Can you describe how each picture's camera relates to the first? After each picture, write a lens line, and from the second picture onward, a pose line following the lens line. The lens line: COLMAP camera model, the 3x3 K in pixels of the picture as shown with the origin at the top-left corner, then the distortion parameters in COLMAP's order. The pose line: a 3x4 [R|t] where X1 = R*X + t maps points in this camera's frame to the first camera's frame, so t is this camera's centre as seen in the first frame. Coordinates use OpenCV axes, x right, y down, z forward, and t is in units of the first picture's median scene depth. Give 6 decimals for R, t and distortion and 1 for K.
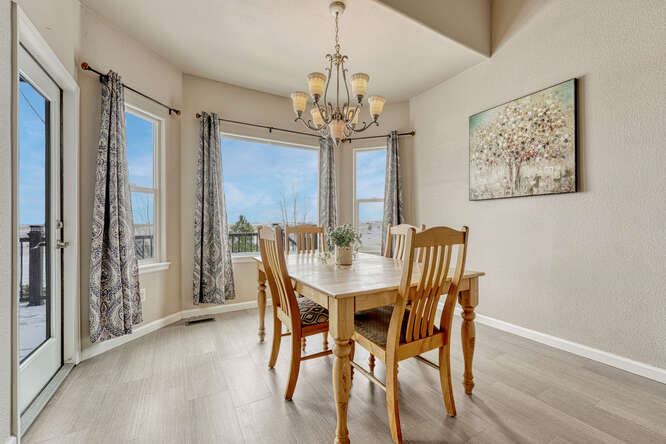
lens RADIAL K [[274.5, 0, 331.5], [0, 274.5, 223.5], [0, 0, 1]] dist [-0.011540, -0.000087]
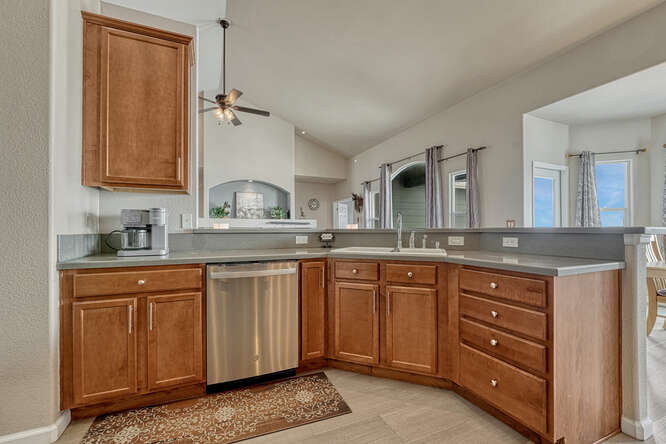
lens RADIAL K [[281.7, 0, 332.8], [0, 281.7, 228.2], [0, 0, 1]] dist [-0.007775, -0.000166]
pose [[-0.108612, -0.010951, -0.994024, 1.343323], [-0.000609, 0.999940, -0.010950, 0.004023], [0.994084, -0.000584, -0.108613, -0.551304]]
